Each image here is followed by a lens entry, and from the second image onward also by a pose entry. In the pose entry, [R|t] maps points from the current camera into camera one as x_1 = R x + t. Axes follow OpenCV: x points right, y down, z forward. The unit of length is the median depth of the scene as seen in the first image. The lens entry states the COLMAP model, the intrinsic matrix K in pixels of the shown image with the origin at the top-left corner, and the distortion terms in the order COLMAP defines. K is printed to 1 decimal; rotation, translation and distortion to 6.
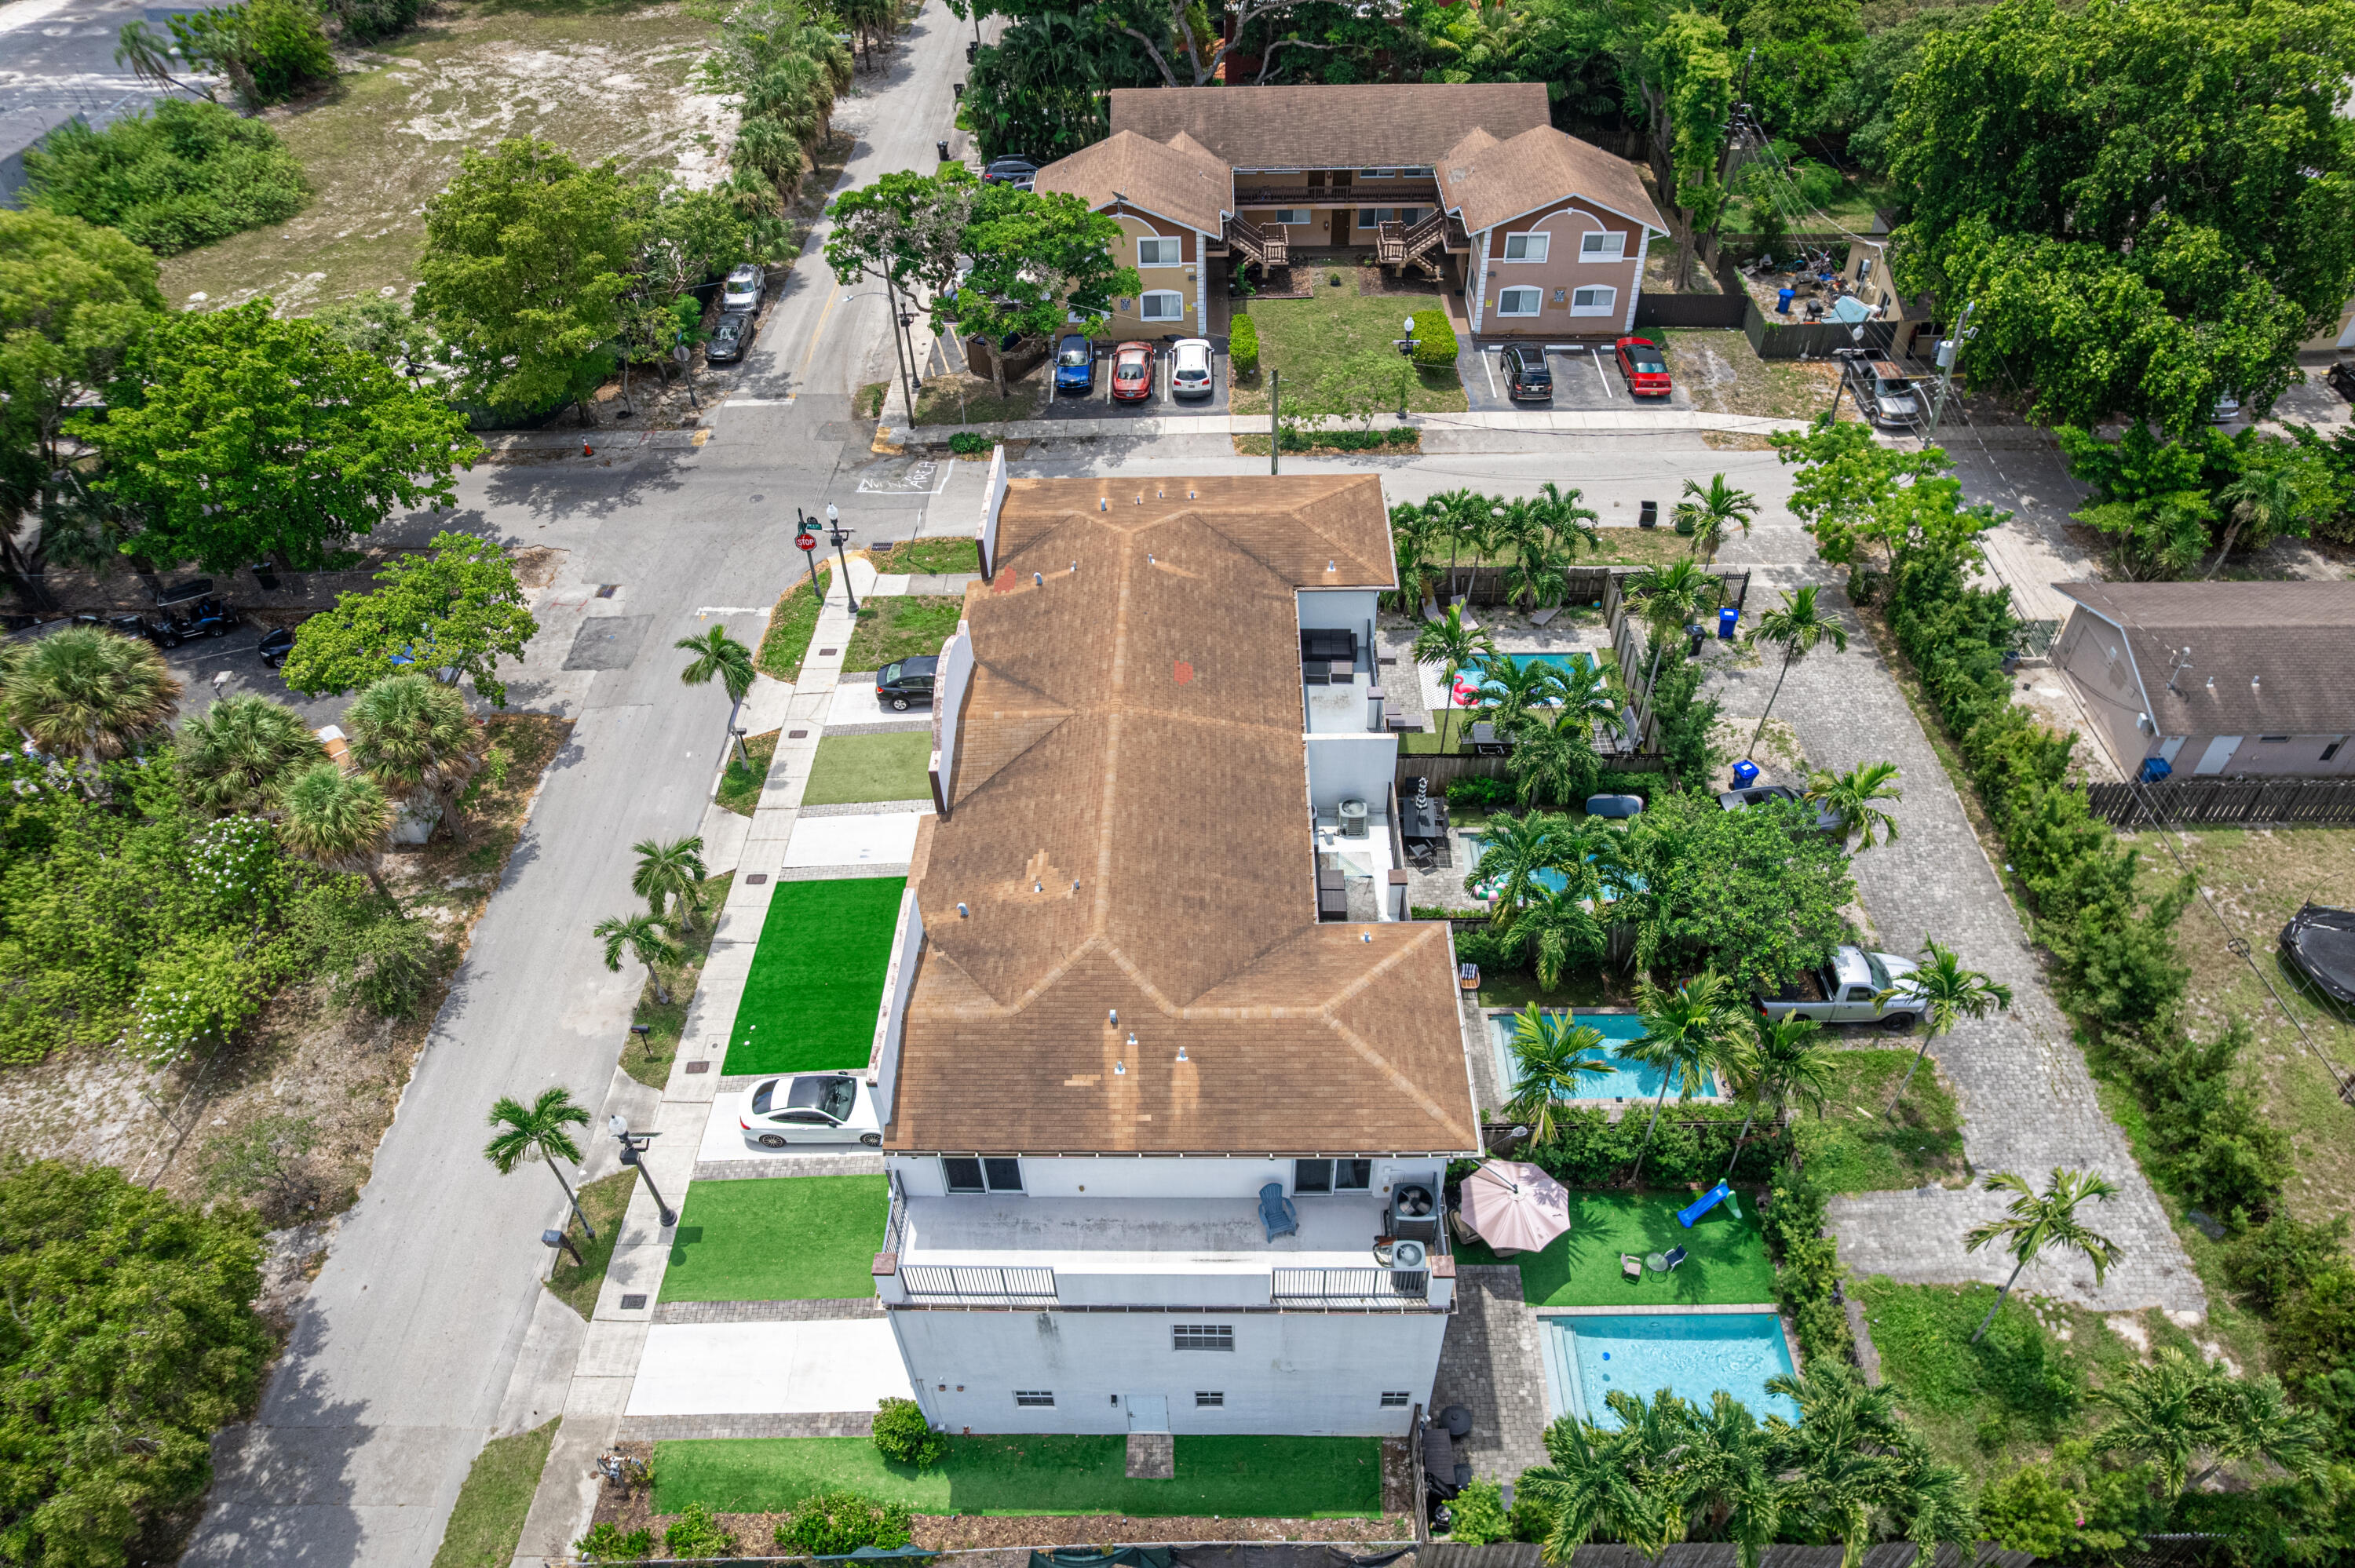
lens RADIAL K [[1524.1, 0, 1180.9], [0, 1524.1, 814.7], [0, 0, 1]] dist [-0.088968, 0.079892]
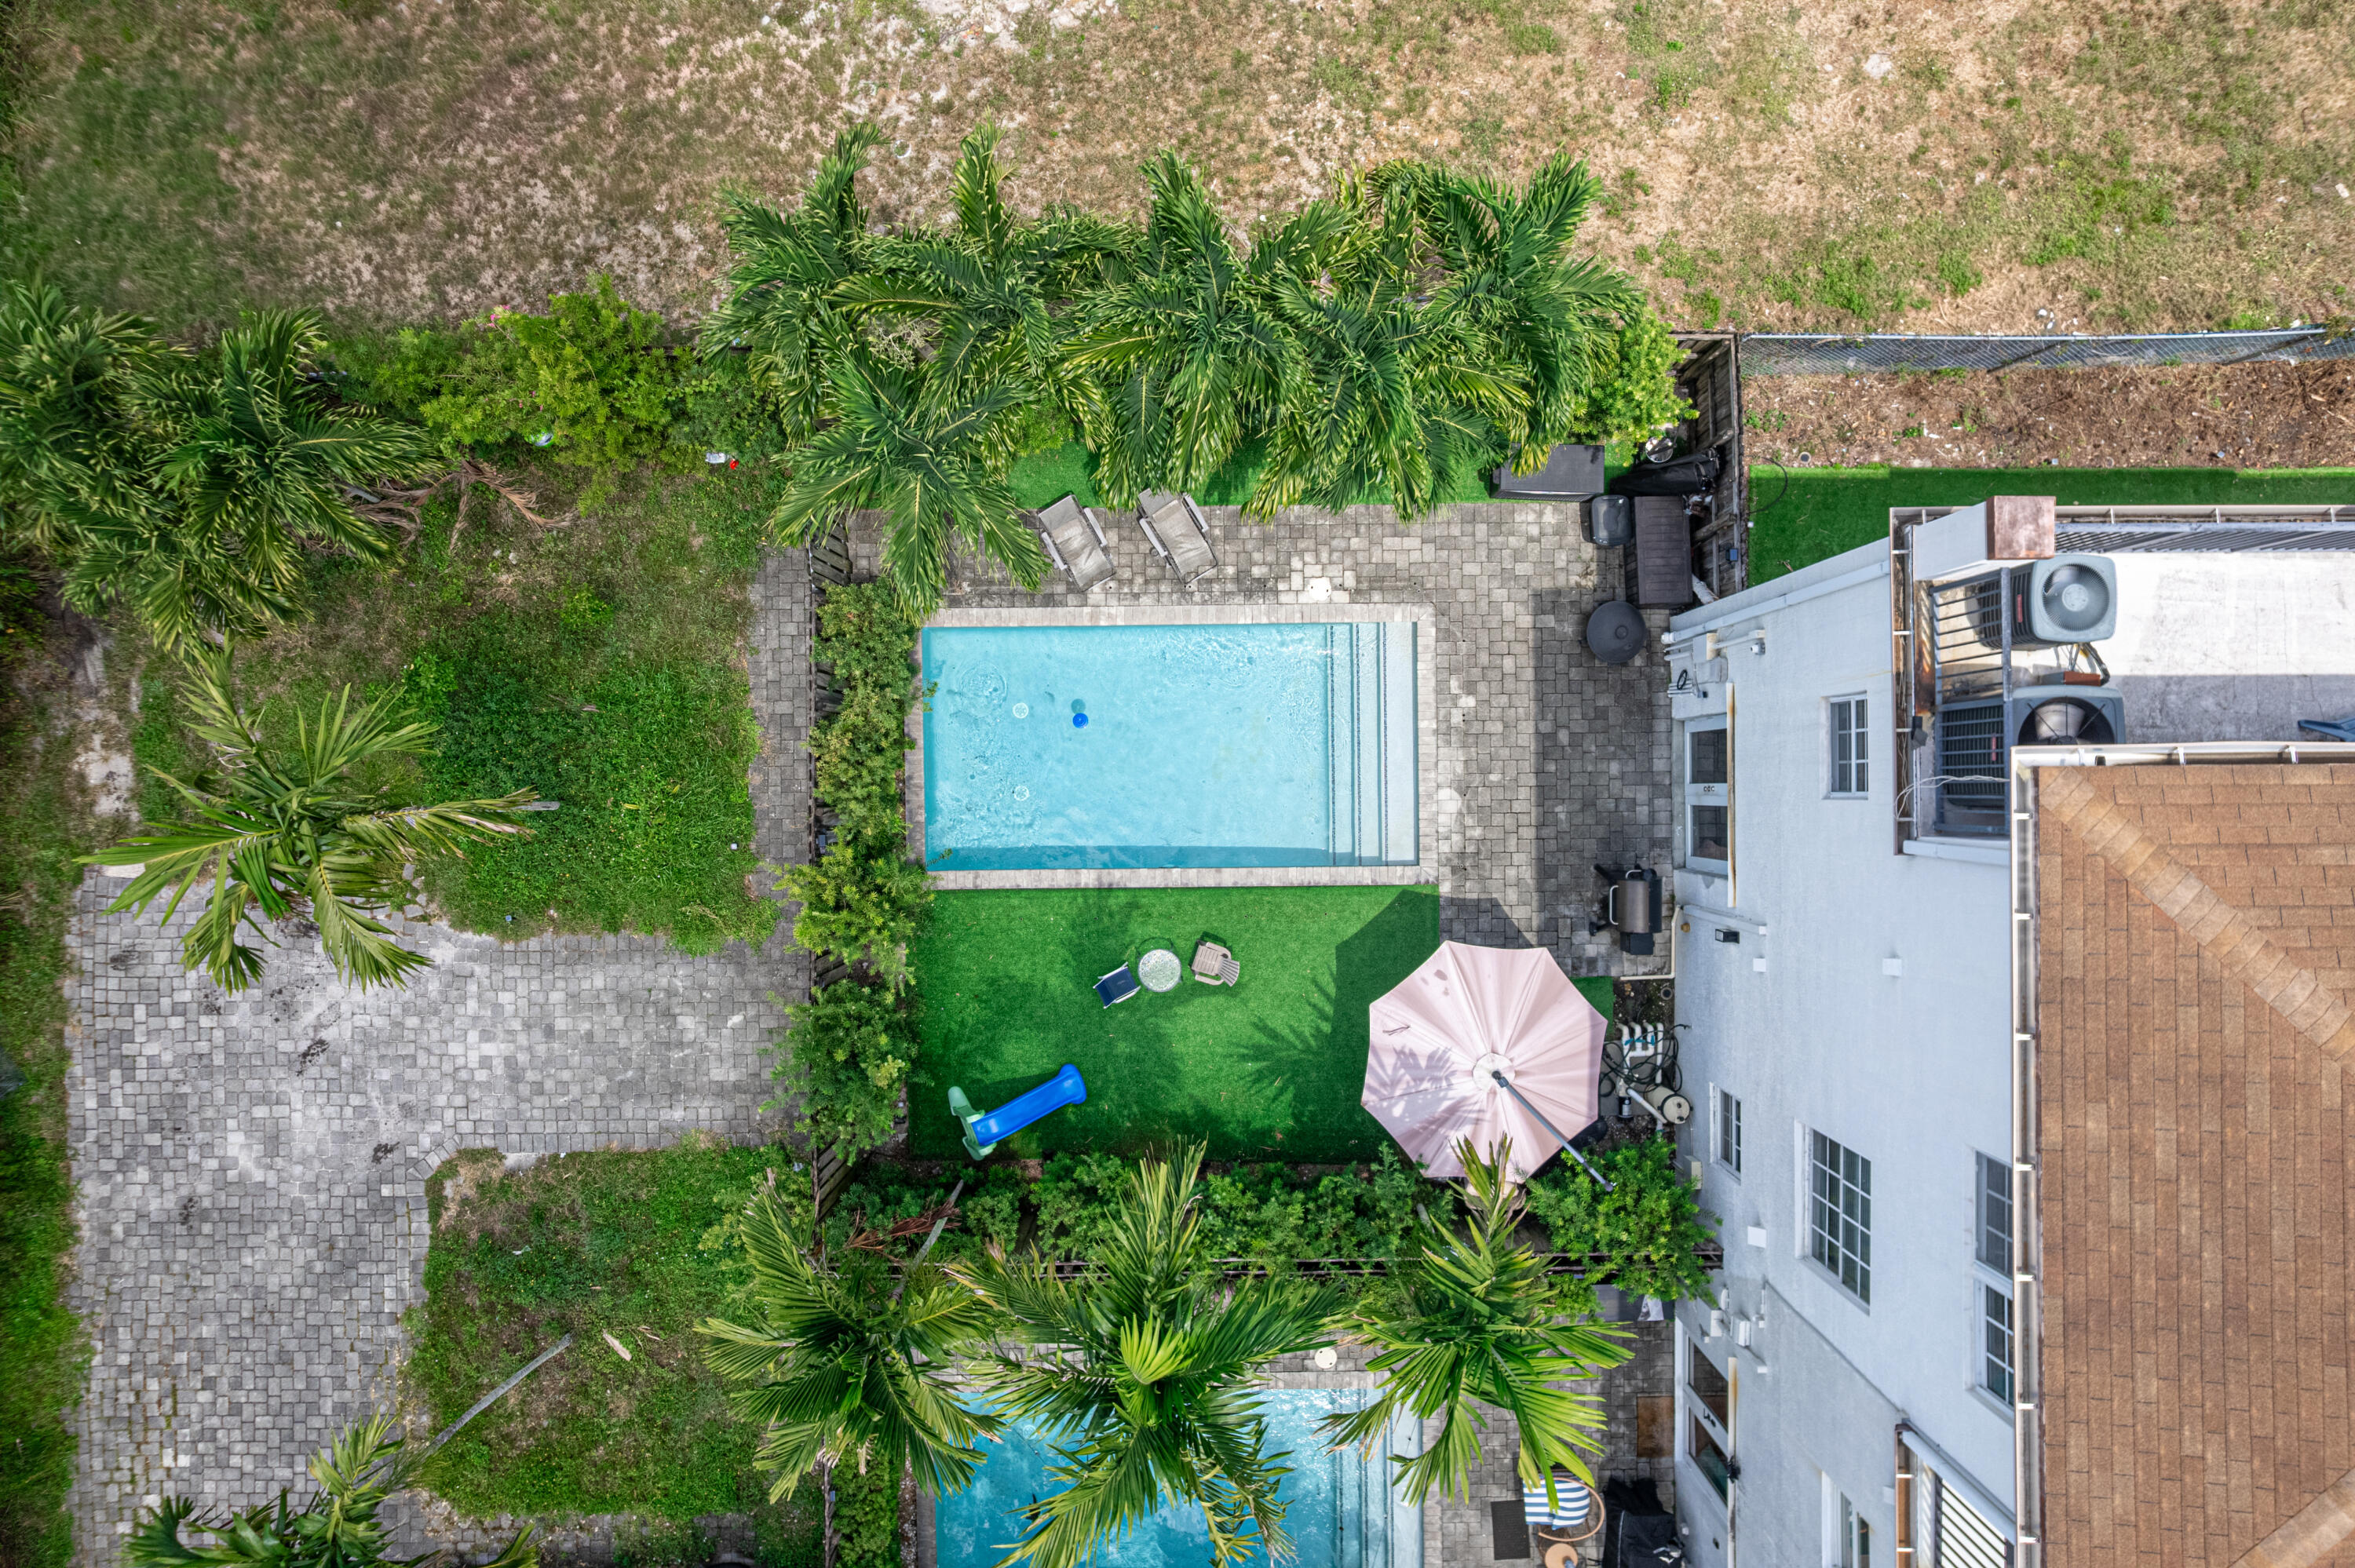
lens RADIAL K [[1509.7, 0, 1177.5], [0, 1509.7, 784.0], [0, 0, 1]] dist [-0.087899, 0.071418]
pose [[-0.998779, 0.025165, 0.042515, 0.281861], [0.013369, -0.690776, 0.722946, -0.001371], [0.047561, 0.722631, 0.689596, 0.619268]]
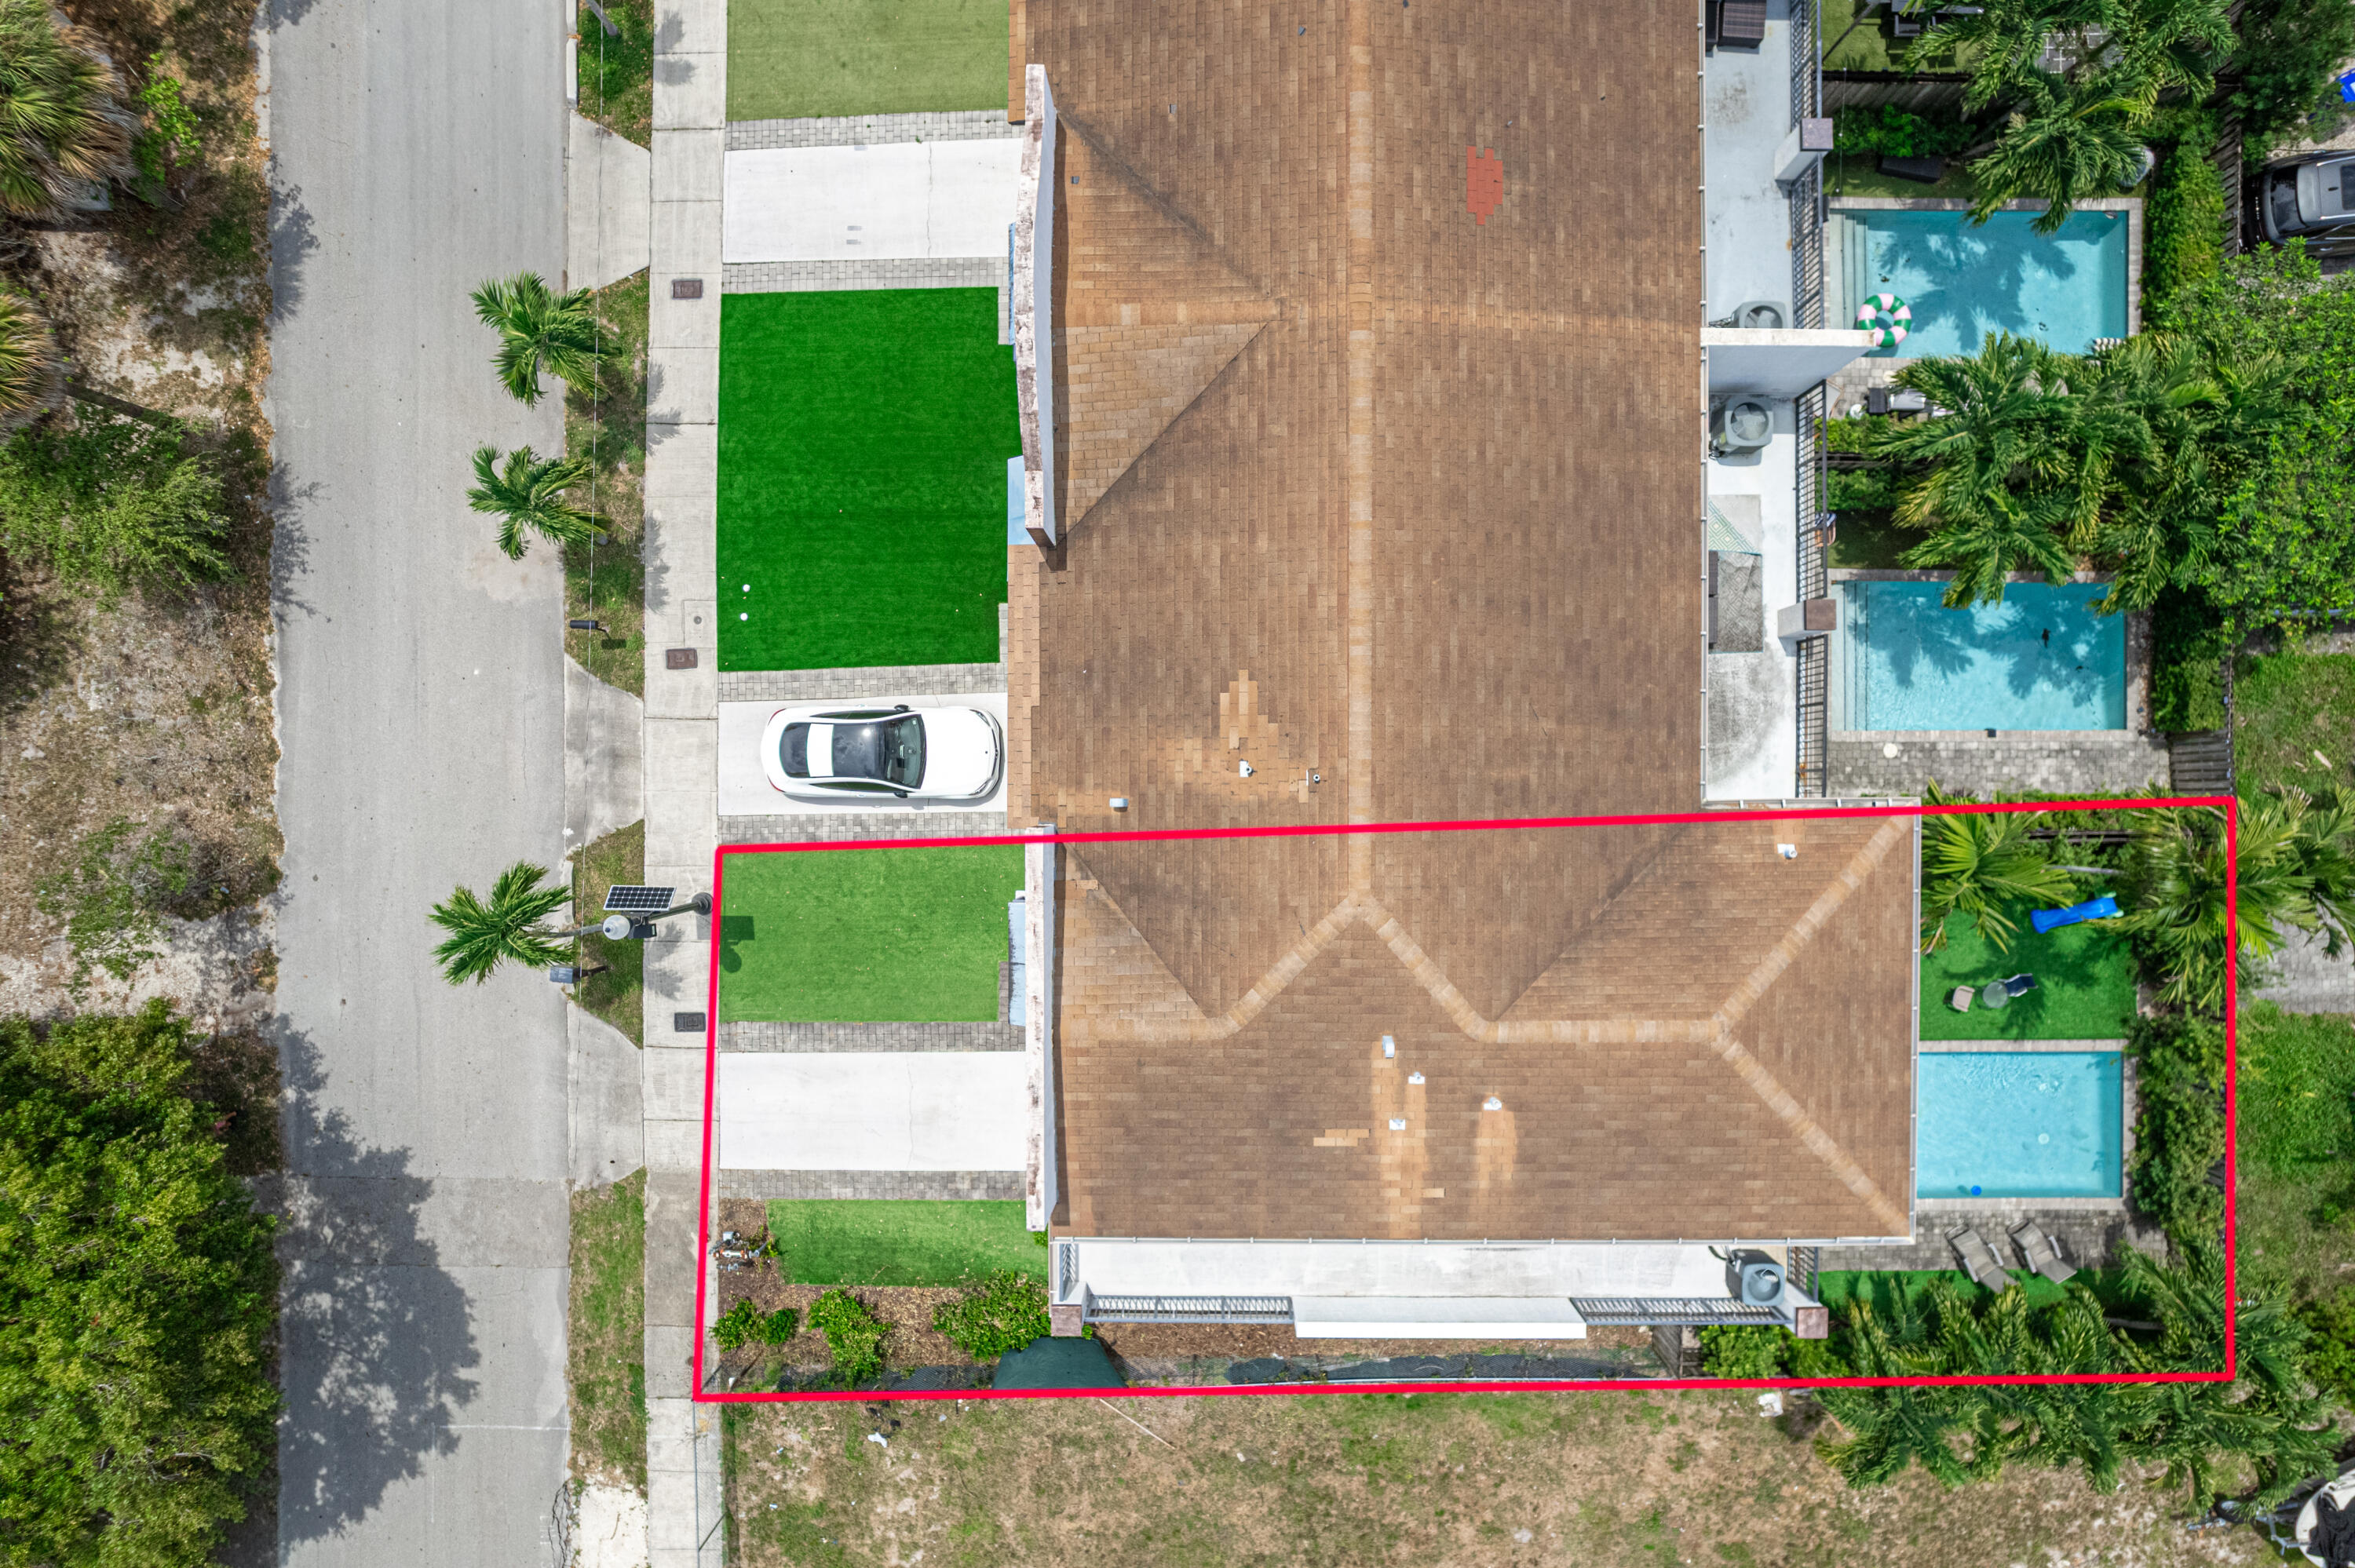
lens RADIAL K [[1524.1, 0, 1180.9], [0, 1524.1, 814.7], [0, 0, 1]] dist [-0.088968, 0.079892]
pose [[0.999770, -0.019522, 0.008933, -0.112275], [0.006743, 0.680574, 0.732648, -0.330544], [-0.020382, -0.732419, 0.680549, 0.536355]]
